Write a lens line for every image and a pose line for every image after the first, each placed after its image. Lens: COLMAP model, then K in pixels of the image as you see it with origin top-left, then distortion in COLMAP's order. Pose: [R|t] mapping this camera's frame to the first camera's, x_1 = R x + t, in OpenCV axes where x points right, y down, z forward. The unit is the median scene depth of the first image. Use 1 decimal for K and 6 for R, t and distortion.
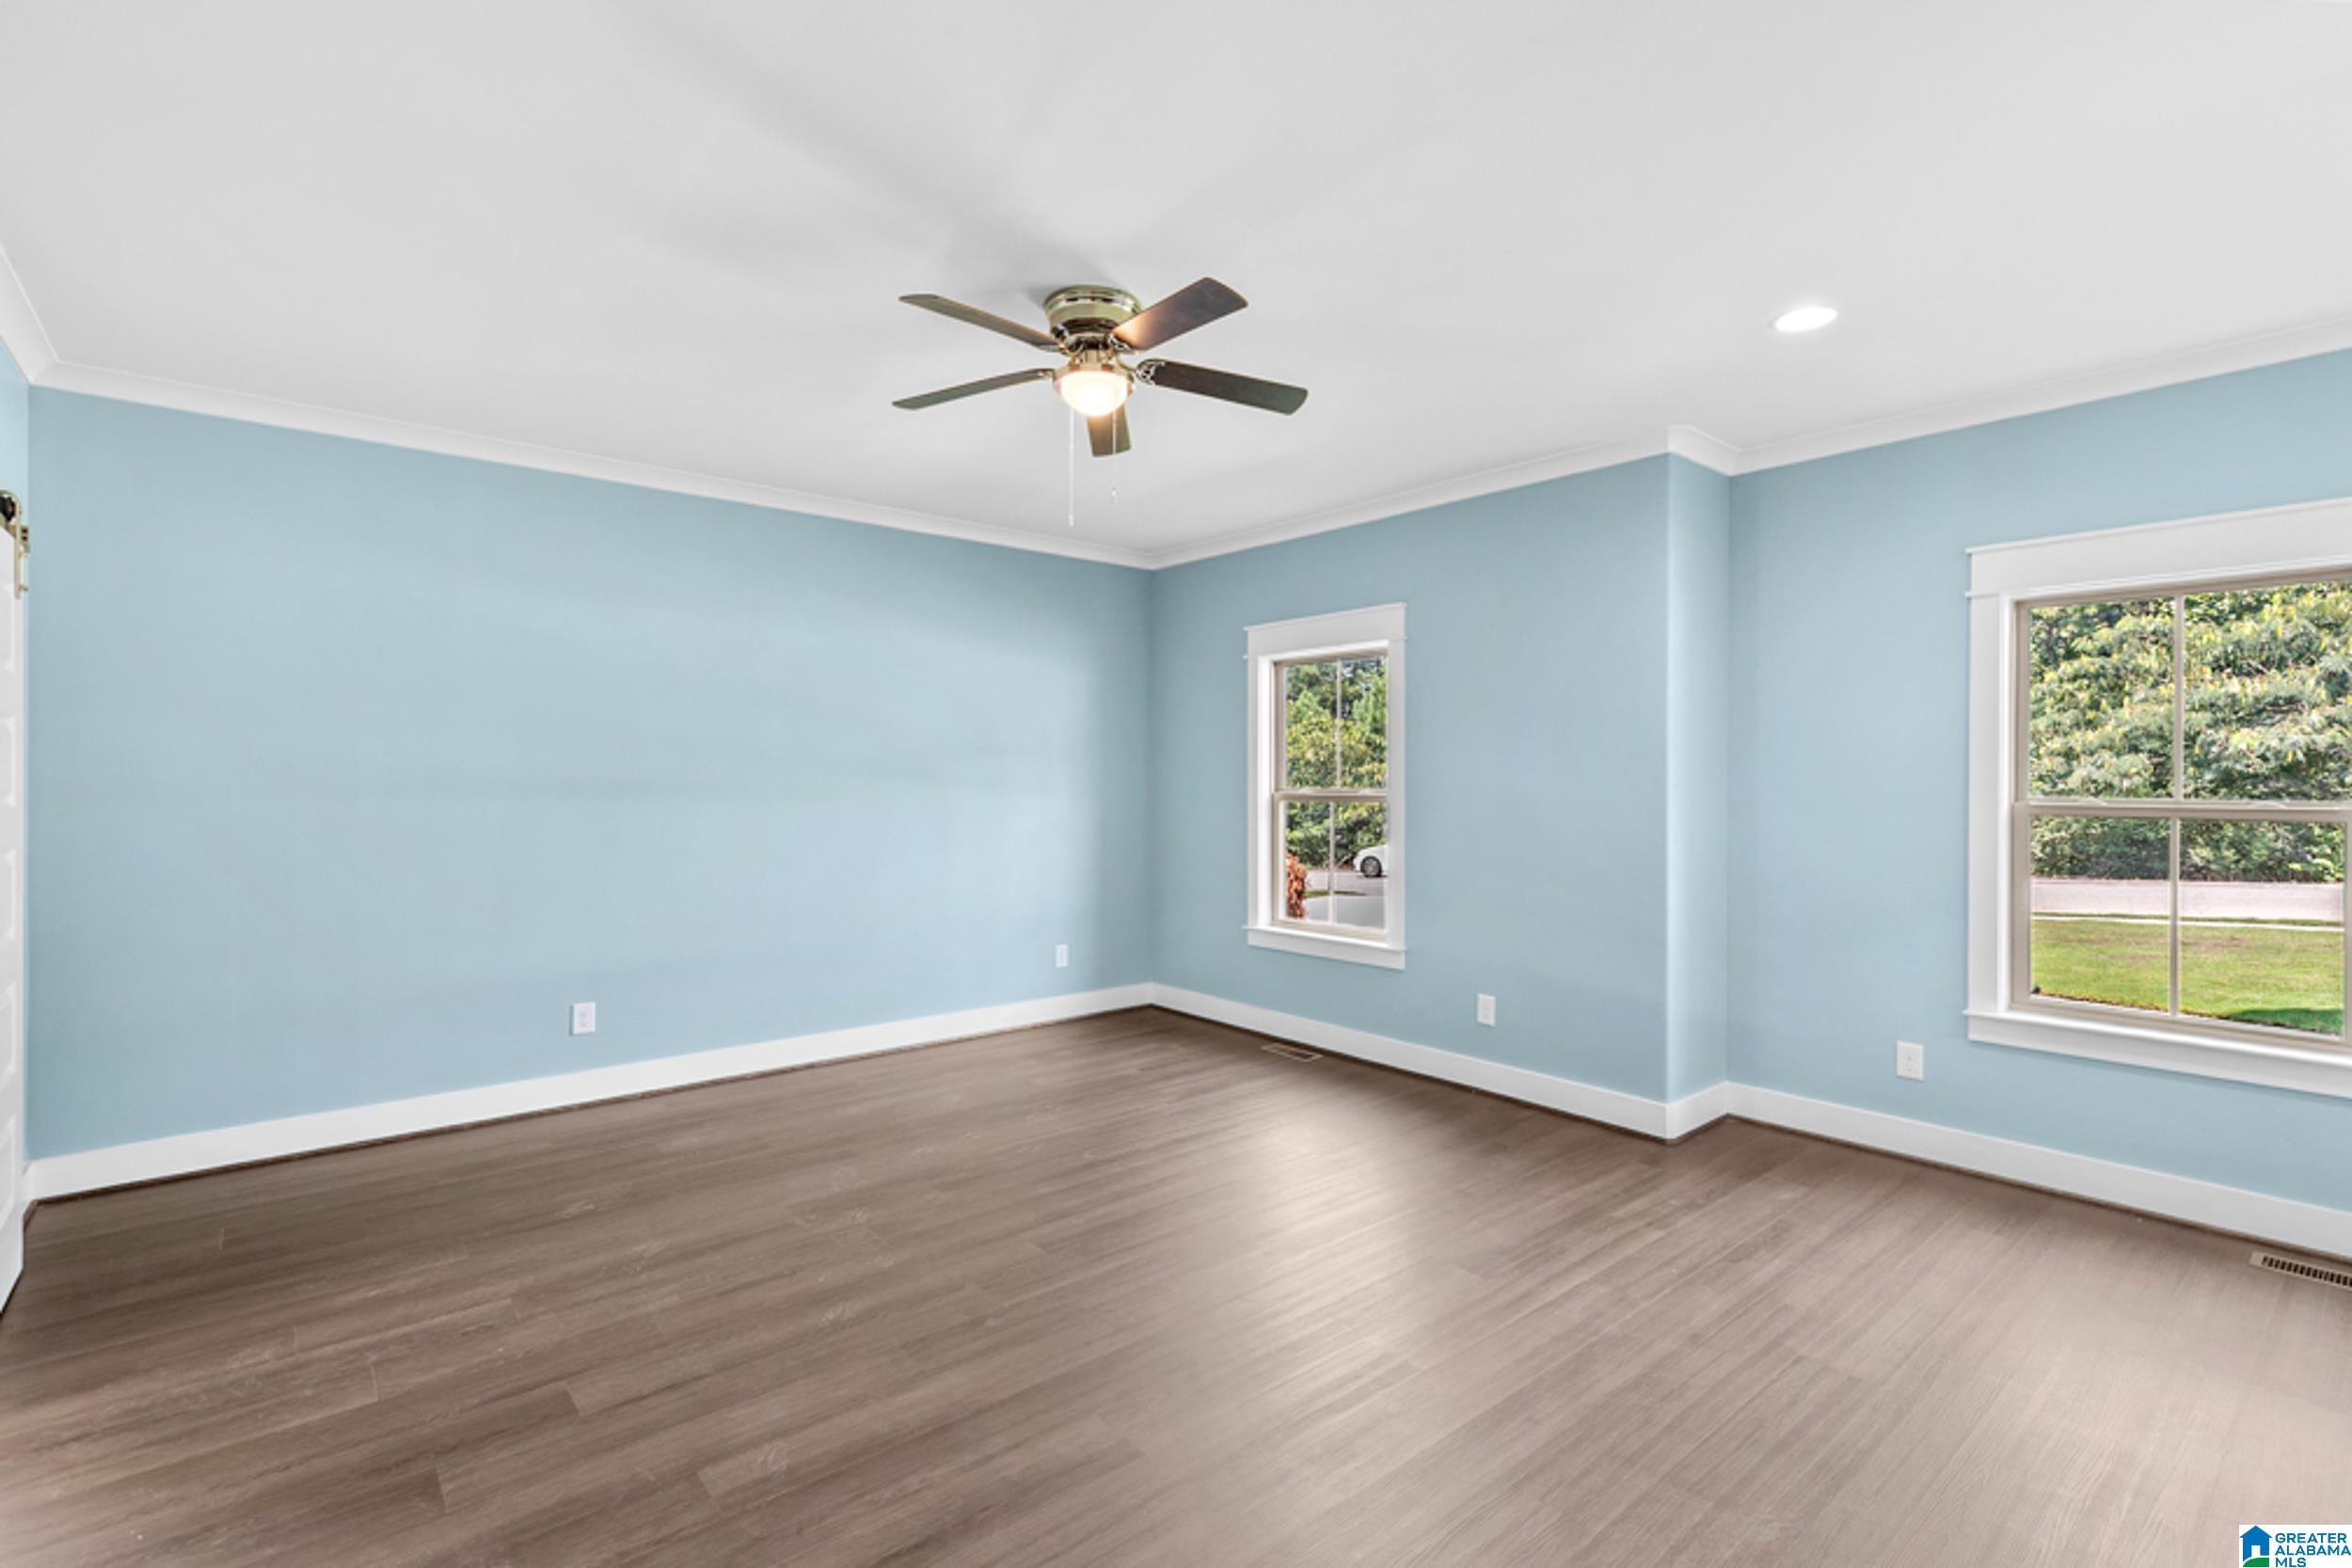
lens RADIAL K [[1053.2, 0, 1191.5], [0, 1053.2, 783.8], [0, 0, 1]] dist [0.003697, 0.000125]
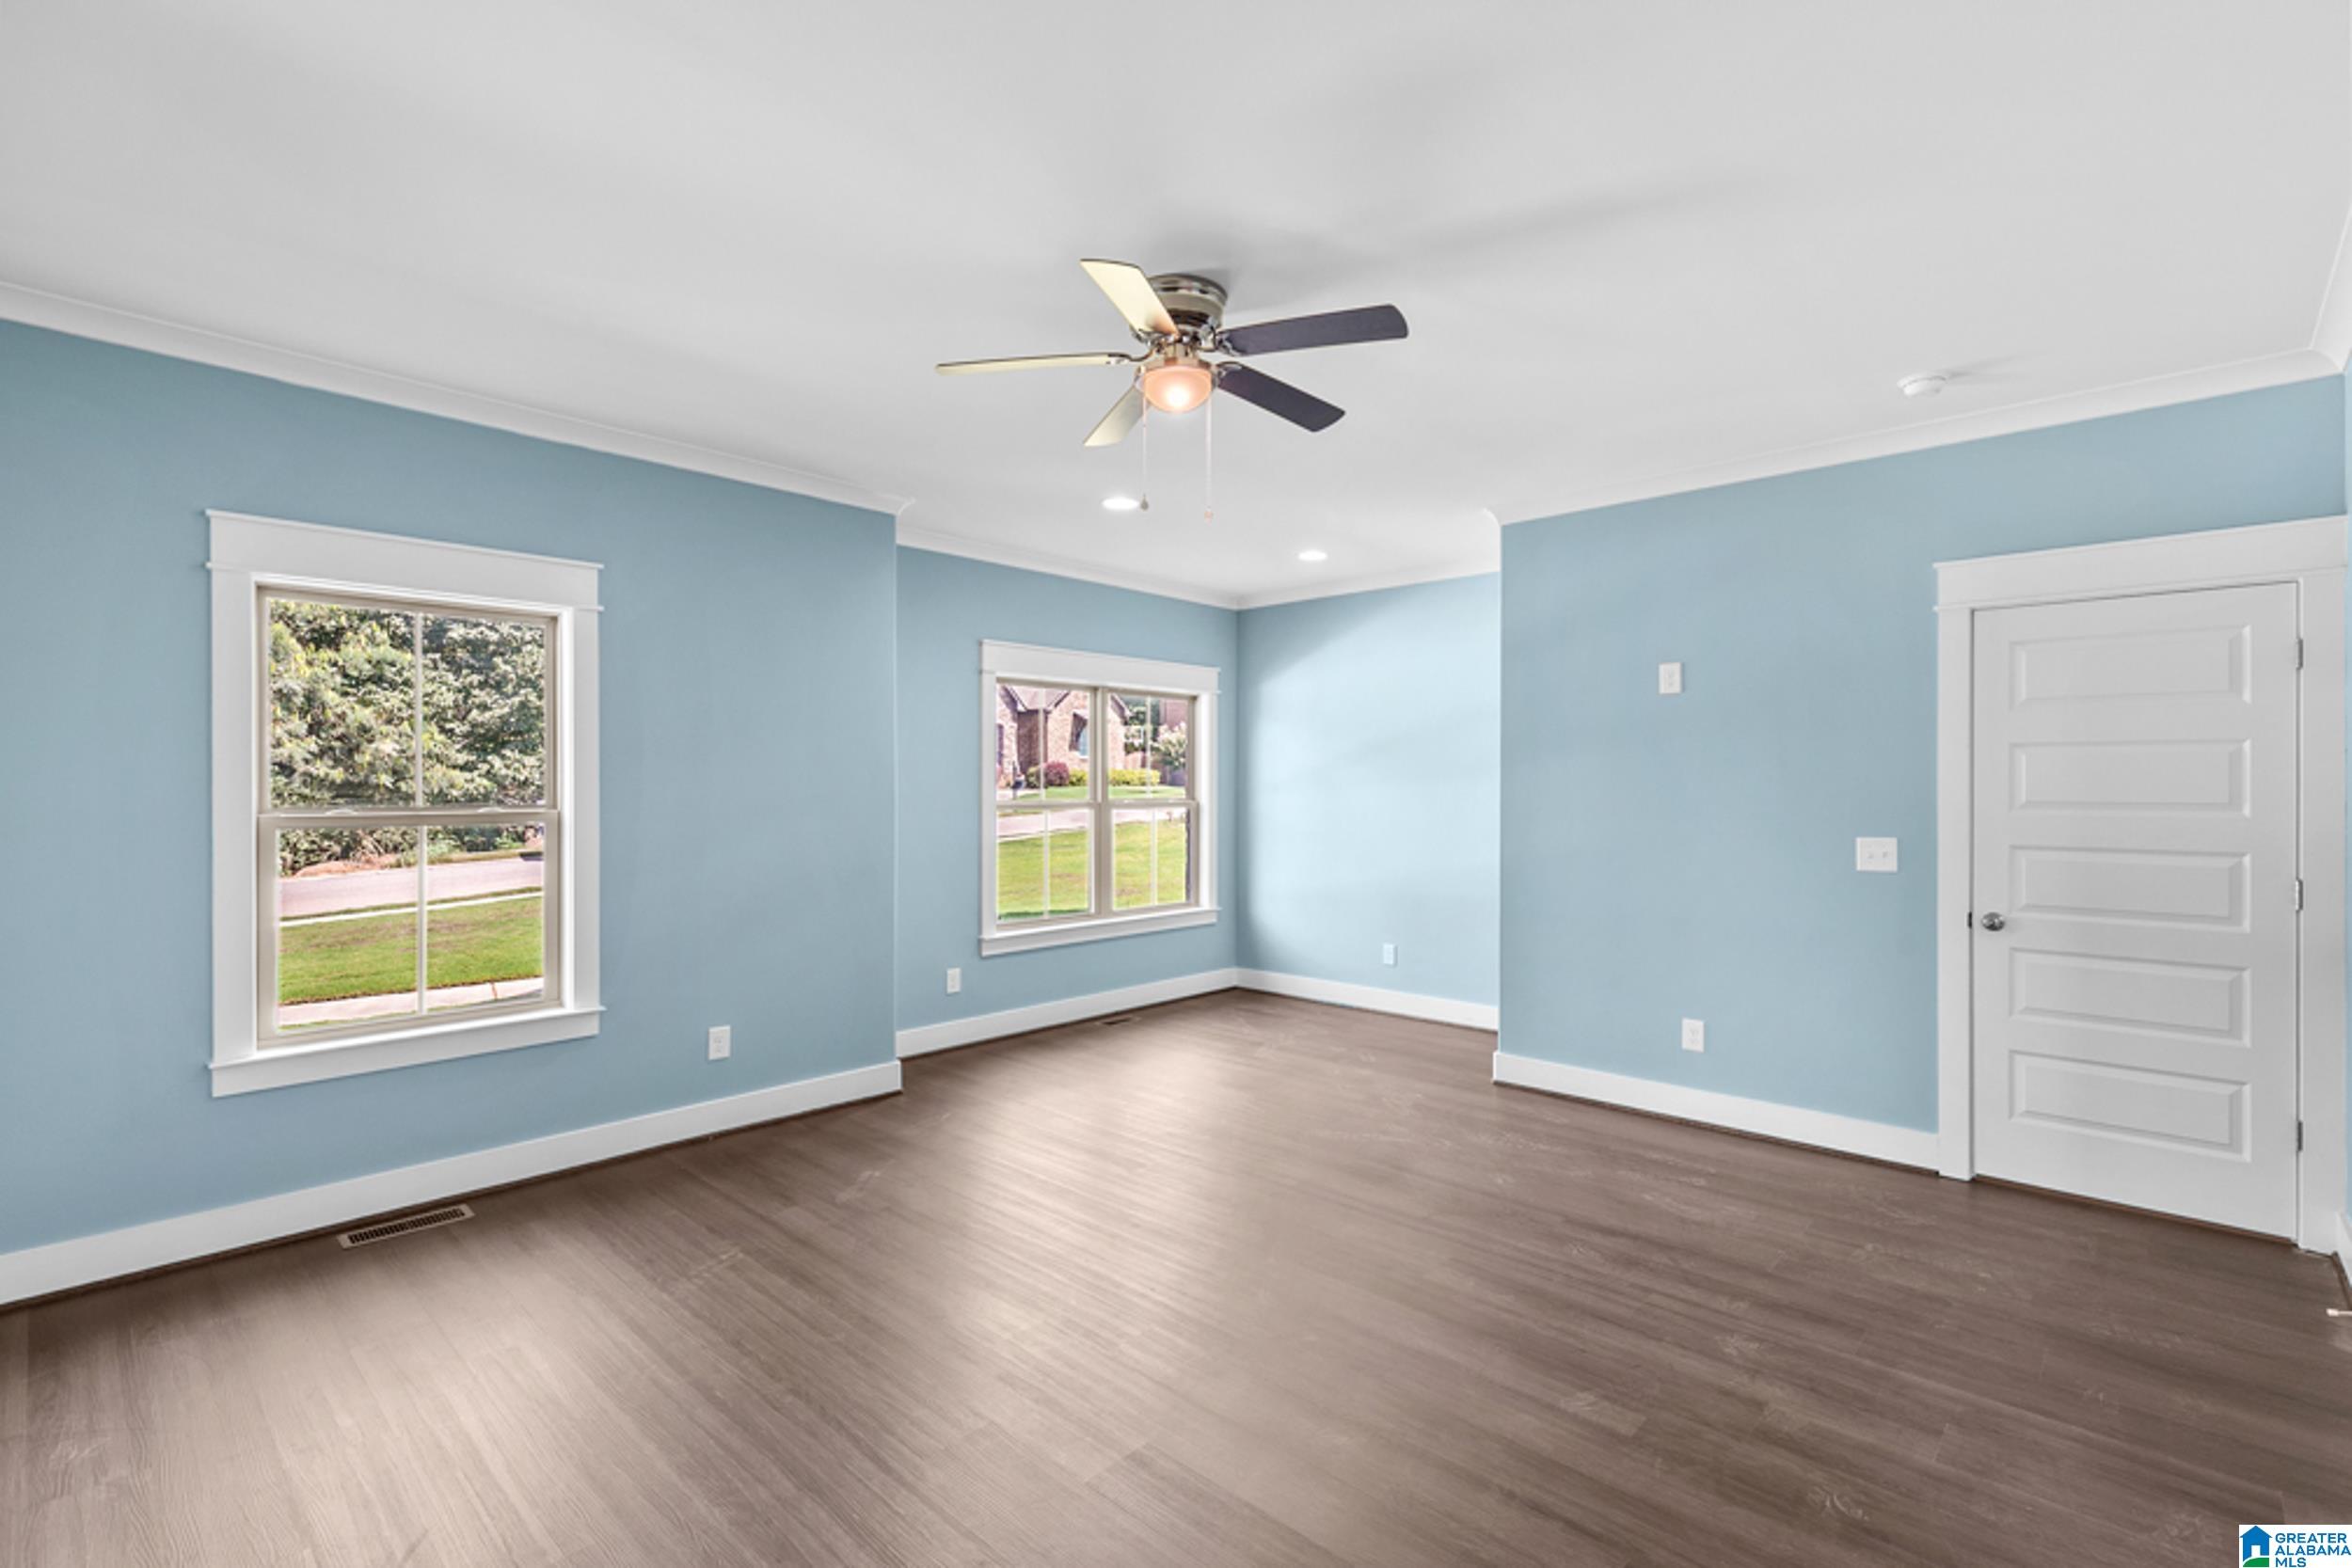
lens RADIAL K [[1061.8, 0, 1182.6], [0, 1061.8, 784.5], [0, 0, 1]] dist [0.030481, 0.000153]
pose [[-0.100849, -0.004147, 0.994893, -0.839866], [-0.001670, 0.999991, 0.003999, -0.015662], [-0.994900, -0.001258, -0.100855, 0.863618]]
